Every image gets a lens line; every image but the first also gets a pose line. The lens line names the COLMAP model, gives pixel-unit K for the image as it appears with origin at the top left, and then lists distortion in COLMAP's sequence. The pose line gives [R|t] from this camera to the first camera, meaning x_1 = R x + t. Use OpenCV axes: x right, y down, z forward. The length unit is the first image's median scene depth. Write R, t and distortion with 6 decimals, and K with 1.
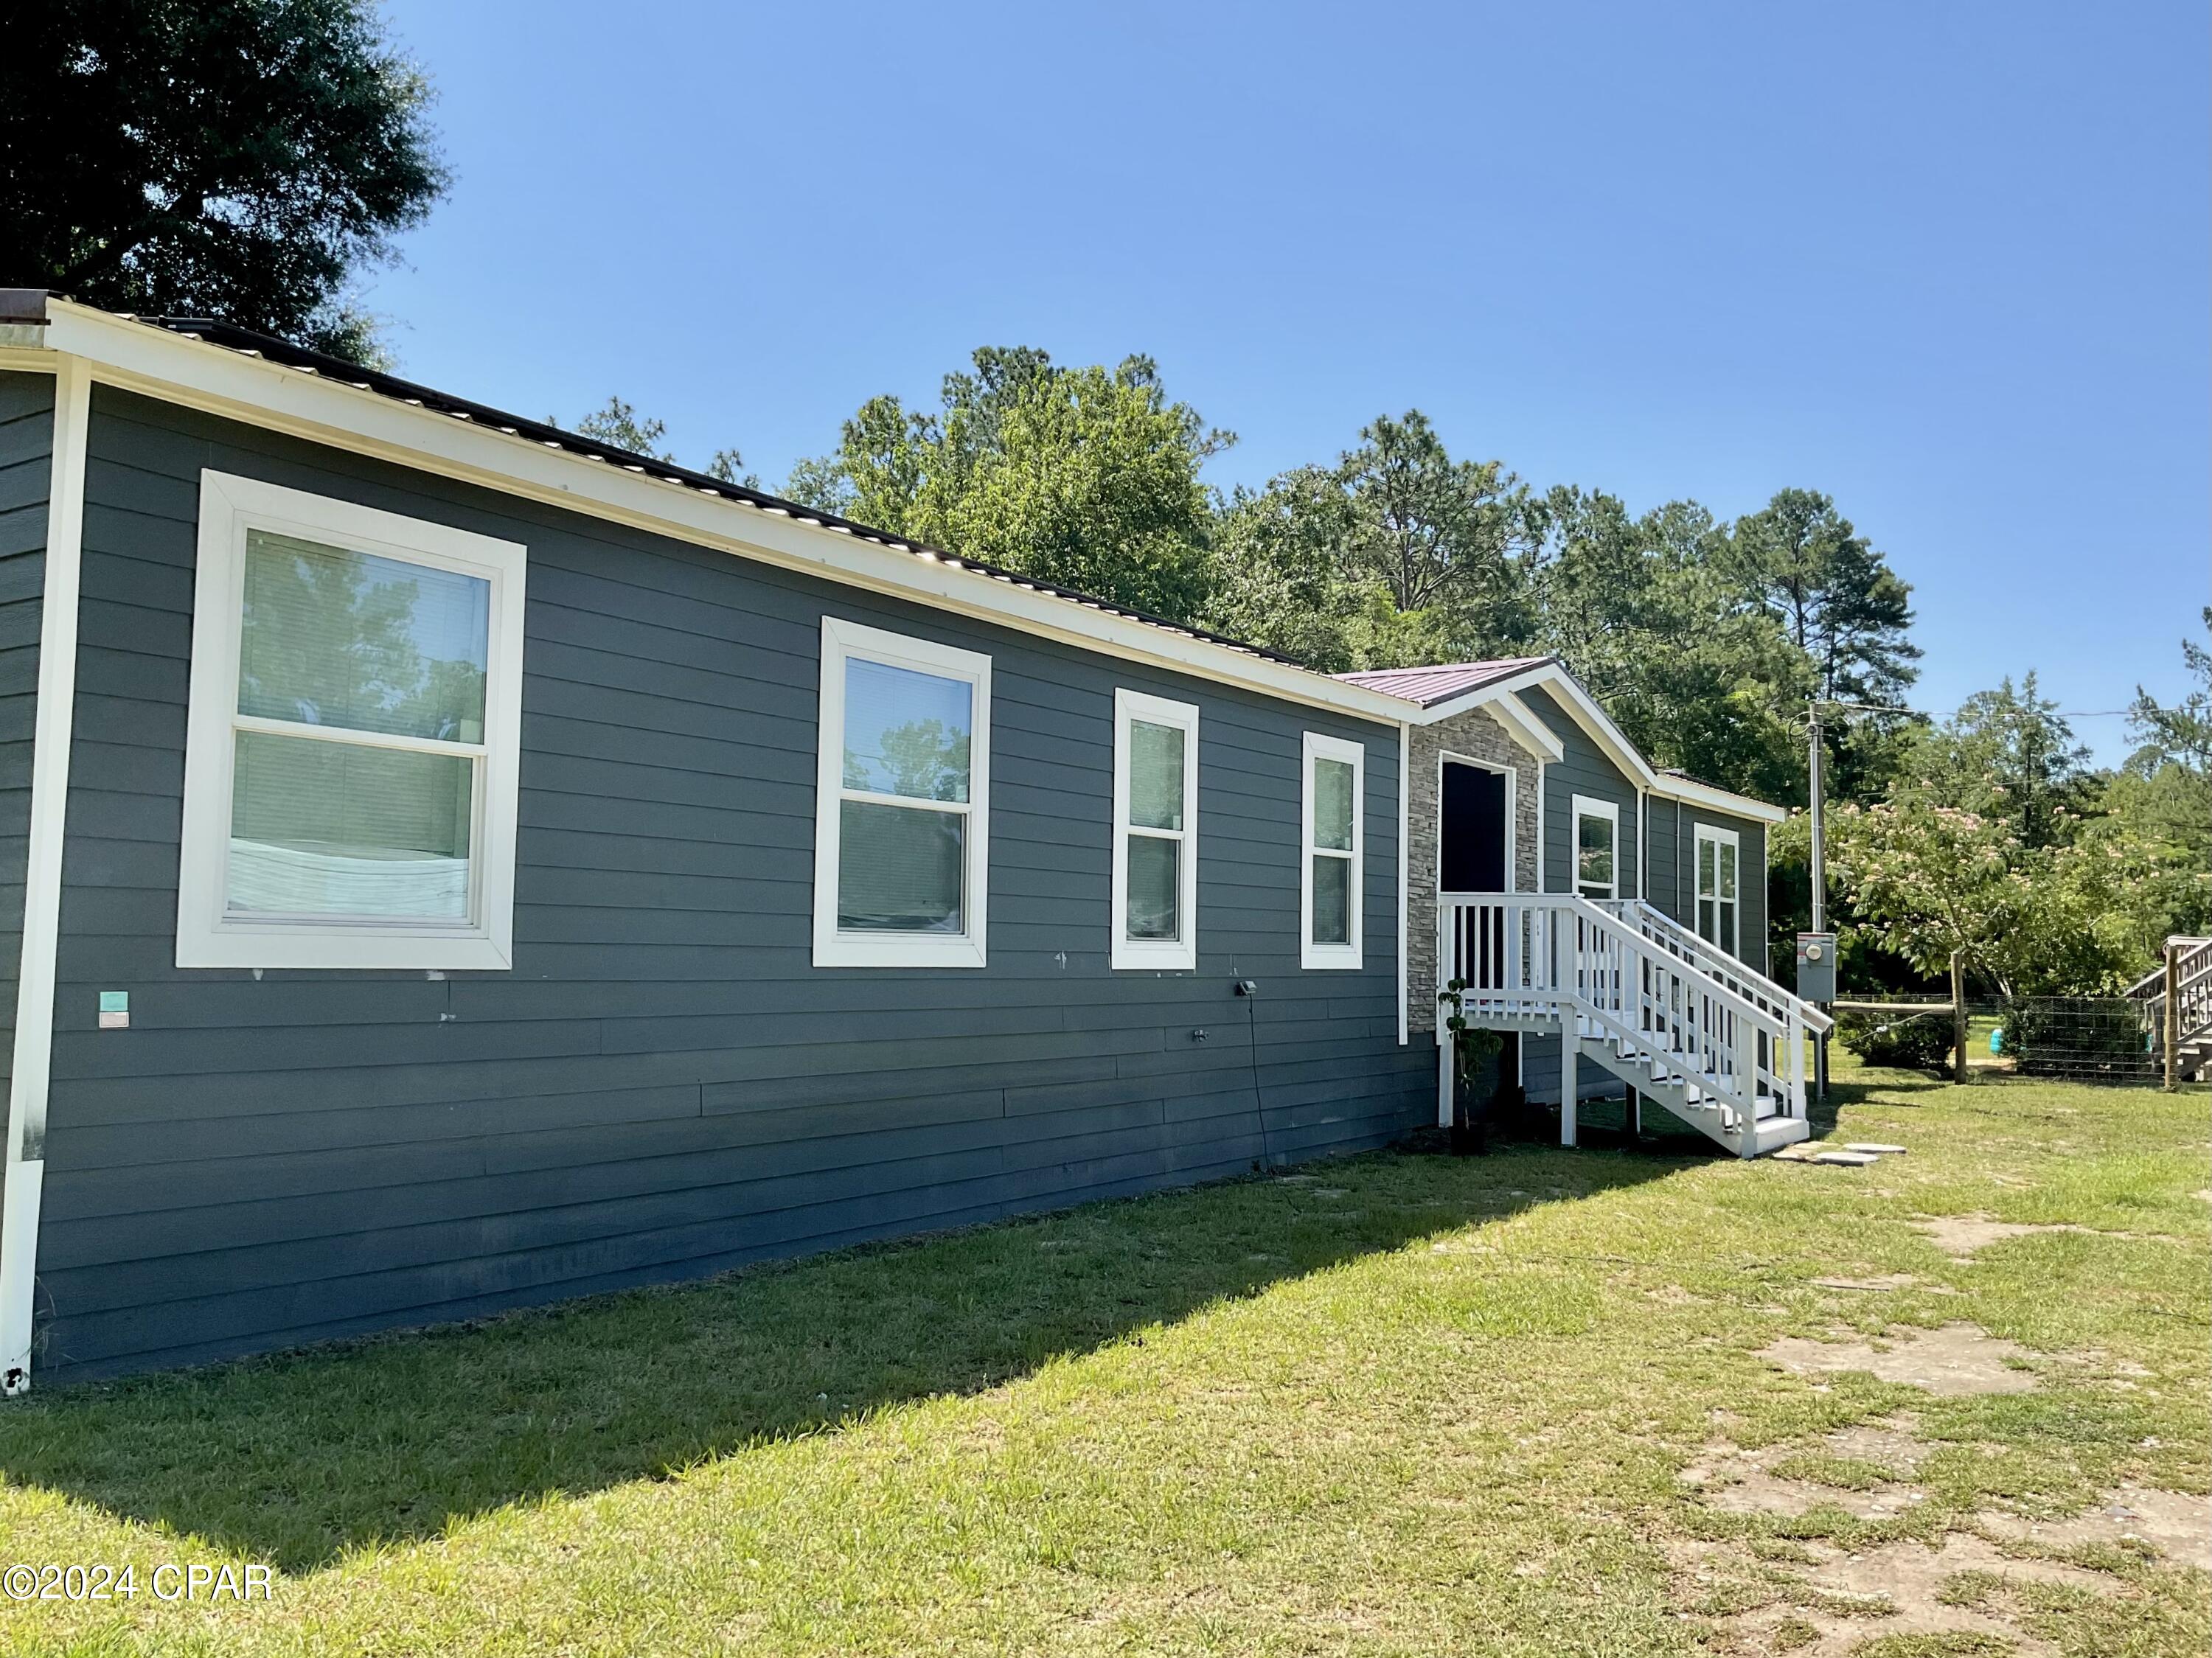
lens RADIAL K [[1848.1, 0, 1104.2], [0, 1848.1, 837.6], [0, 0, 1]] dist [0.089252, -0.168731]
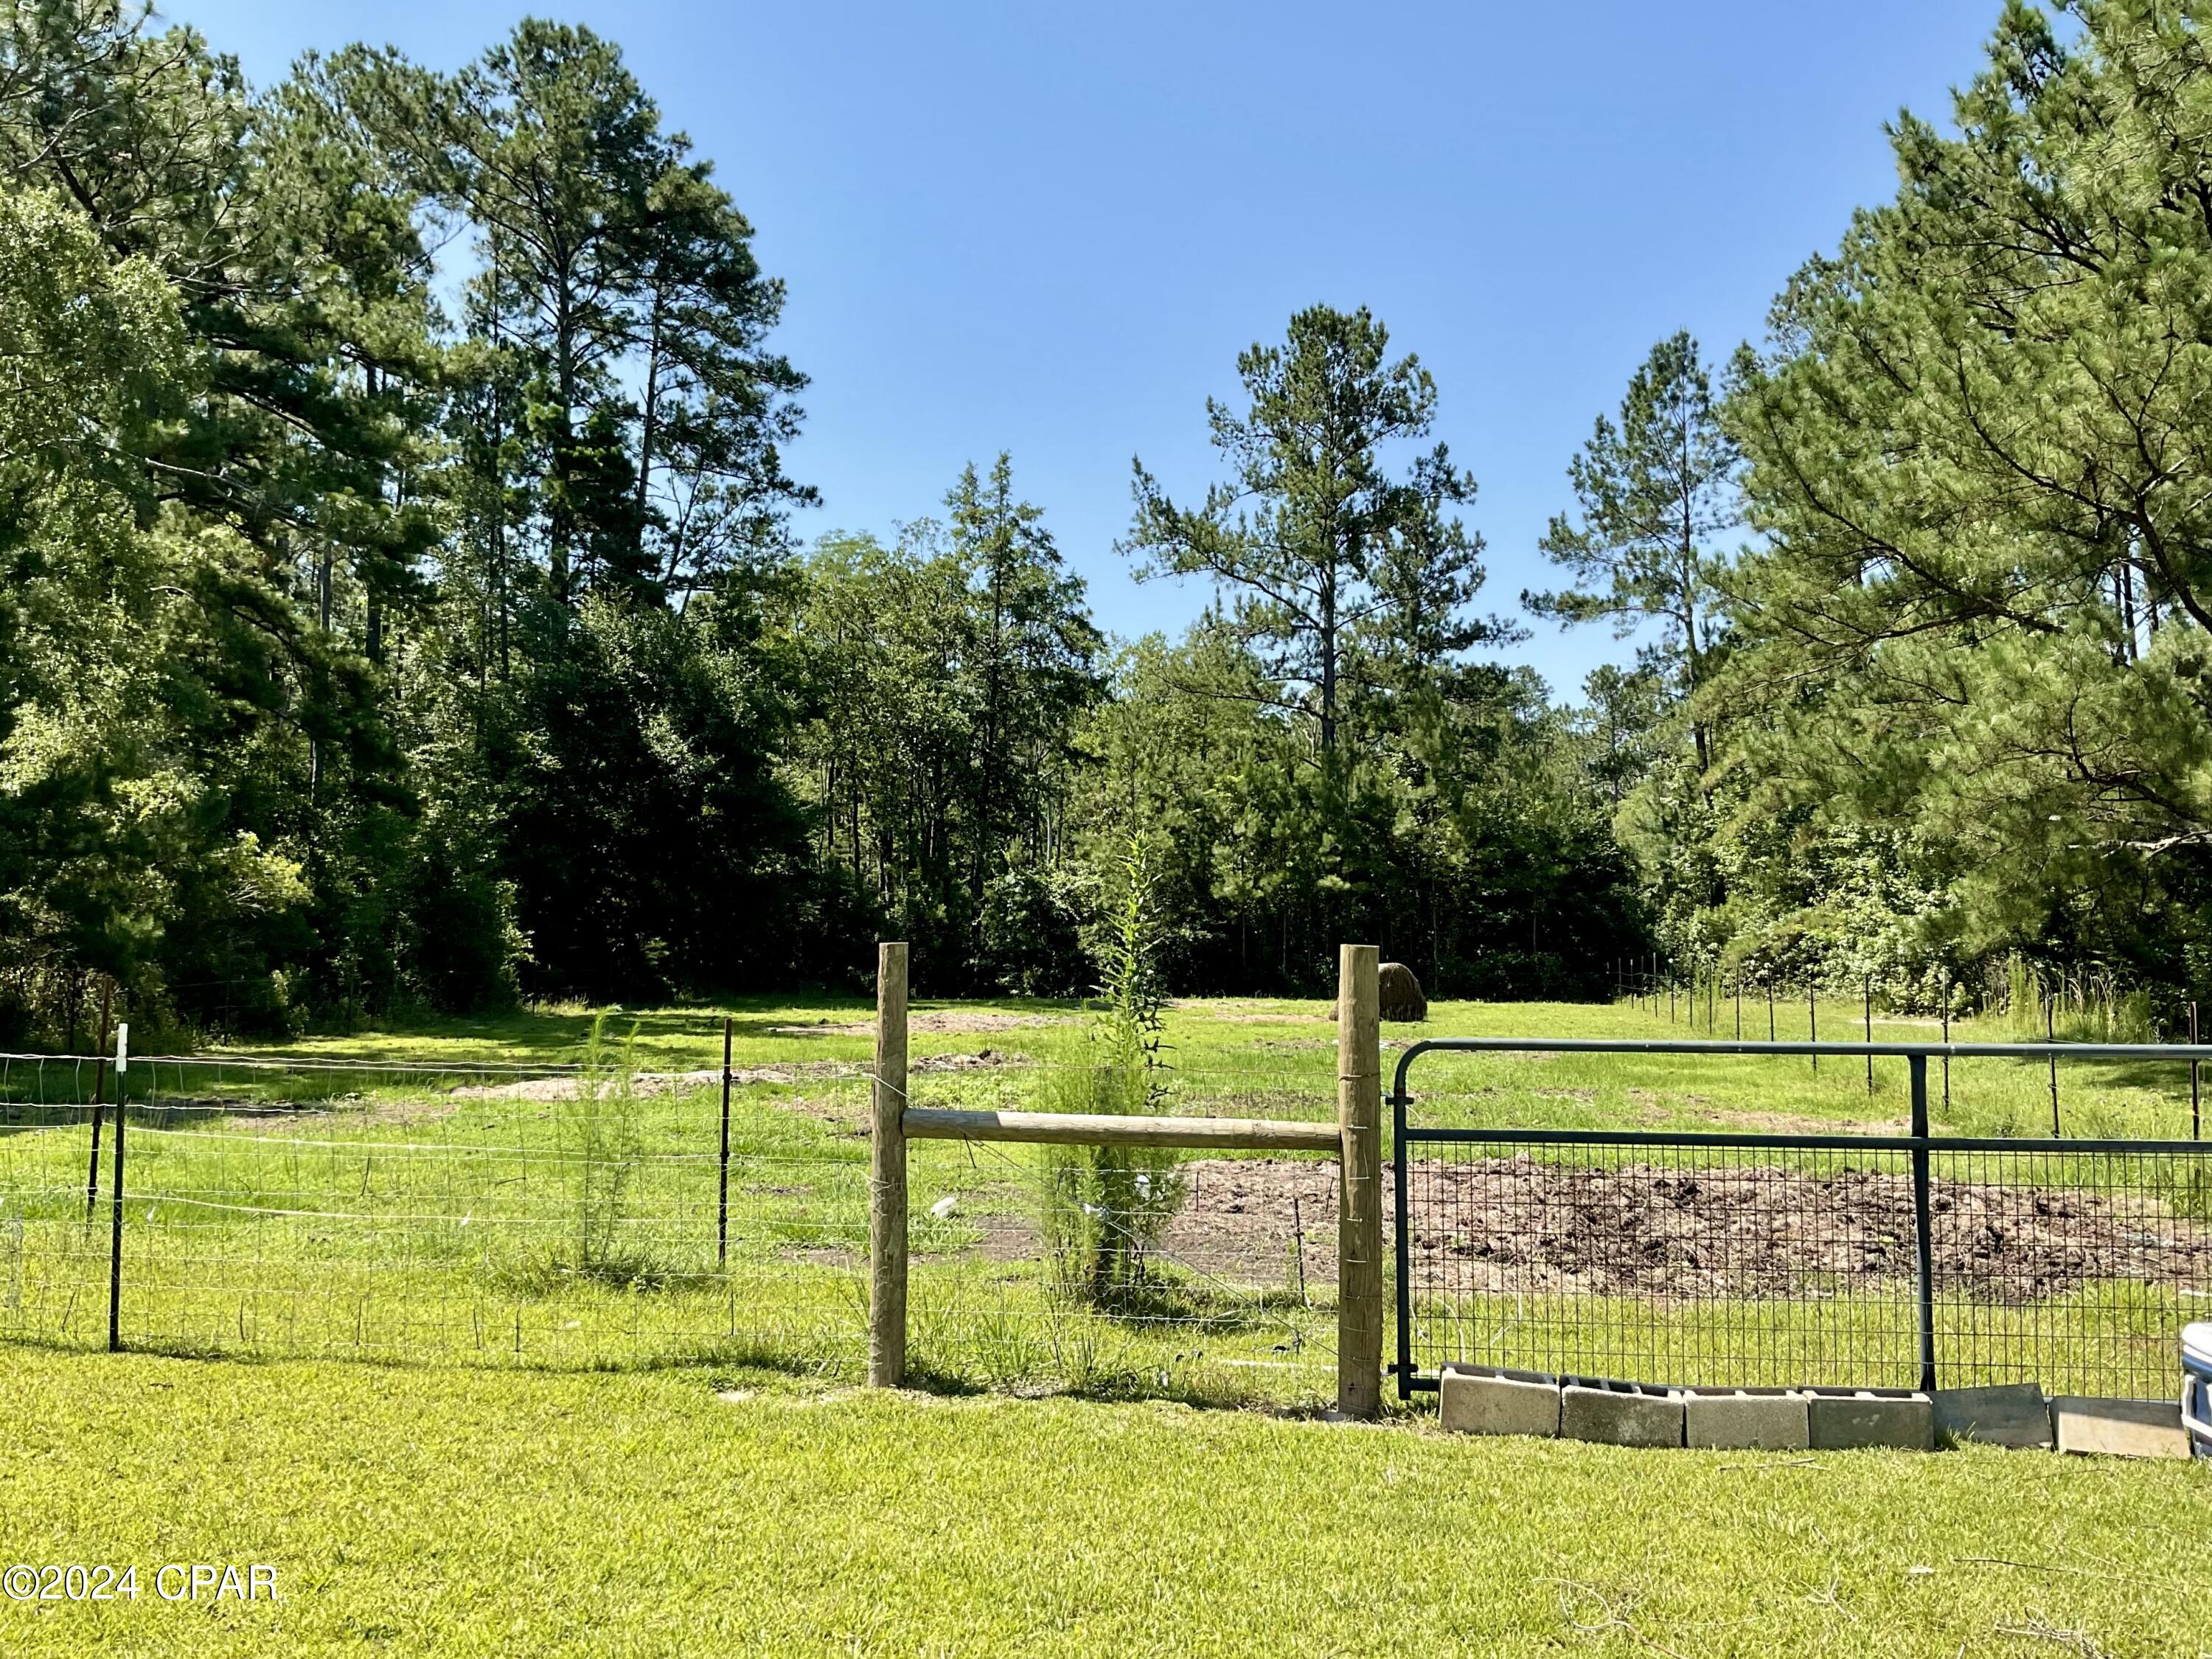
lens RADIAL K [[1848.2, 0, 1116.9], [0, 1848.2, 847.0], [0, 0, 1]] dist [0.089252, -0.168731]
pose [[0.917079, 0.014657, 0.398435, 0.304574], [-0.018273, 0.999819, 0.005278, 0.040790], [-0.398286, -0.012121, 0.917181, 0.442288]]
